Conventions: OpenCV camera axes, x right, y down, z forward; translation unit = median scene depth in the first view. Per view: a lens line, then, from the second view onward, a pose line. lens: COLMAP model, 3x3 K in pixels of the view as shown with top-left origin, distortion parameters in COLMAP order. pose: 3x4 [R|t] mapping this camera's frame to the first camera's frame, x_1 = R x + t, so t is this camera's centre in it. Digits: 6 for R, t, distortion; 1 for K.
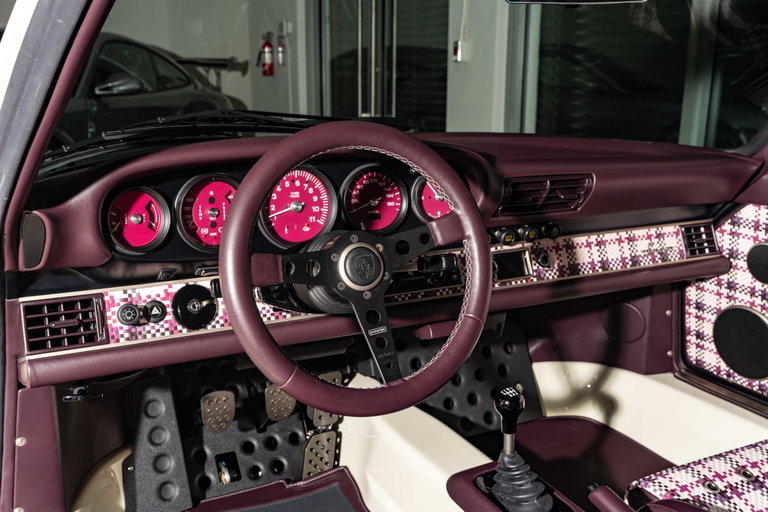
lens RADIAL K [[731.5, 0, 390.1], [0, 731.5, 256.4], [0, 0, 1]] dist [-0.003378, 0.000000]
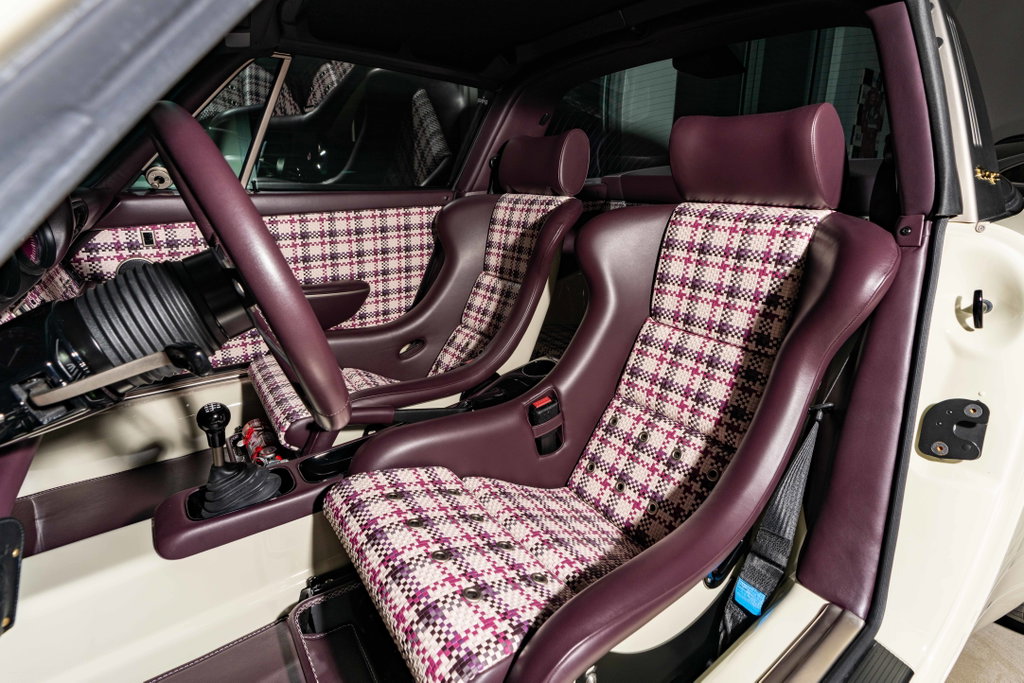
lens RADIAL K [[498.5, 0, 518.4], [0, 498.5, 313.7], [0, 0, 1]] dist [-0.013066, 0.001377]
pose [[-0.124373, -0.280445, 0.951778, -0.517644], [0.231930, 0.924437, 0.302696, -0.045810], [-0.964749, 0.258393, -0.049932, 0.601612]]
